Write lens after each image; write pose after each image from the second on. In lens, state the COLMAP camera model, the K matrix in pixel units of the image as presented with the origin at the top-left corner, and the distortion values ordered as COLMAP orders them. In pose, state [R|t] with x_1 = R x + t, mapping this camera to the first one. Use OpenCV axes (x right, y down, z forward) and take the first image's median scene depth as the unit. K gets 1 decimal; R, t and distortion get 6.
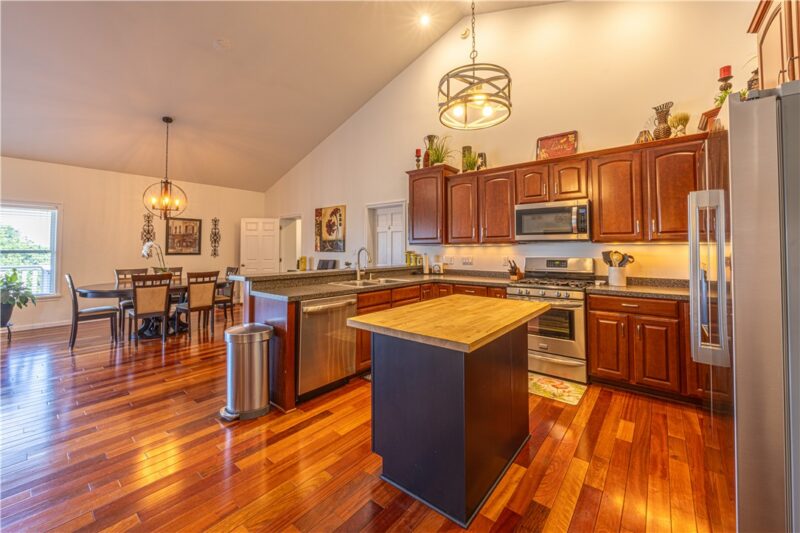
lens RADIAL K [[322.0, 0, 399.5], [0, 322.0, 240.0], [0, 0, 1]] dist [0.000793, 0.000123]
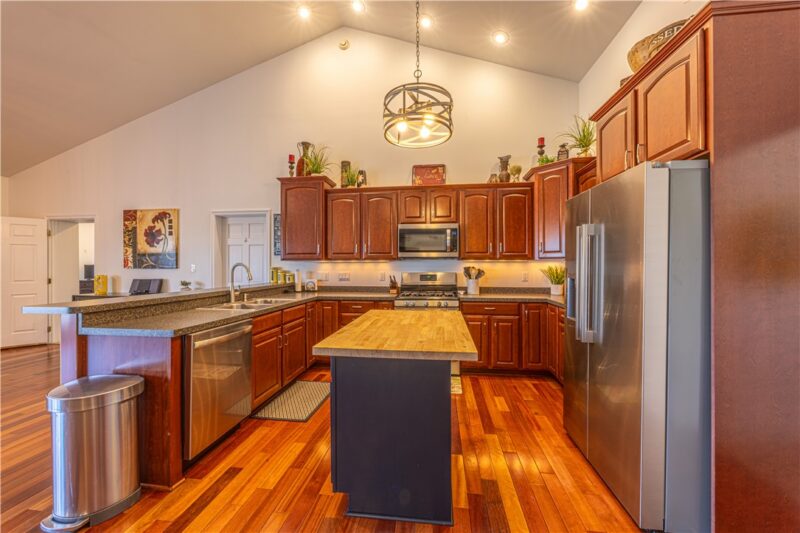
lens RADIAL K [[316.9, 0, 400.0], [0, 316.9, 266.5], [0, 0, 1]] dist [0.000590, 0.000019]
pose [[0.845713, -0.000254, 0.533638, -0.204973], [-0.015810, 0.999549, 0.025532, 0.006060], [-0.533404, -0.030029, 0.845327, 0.094673]]
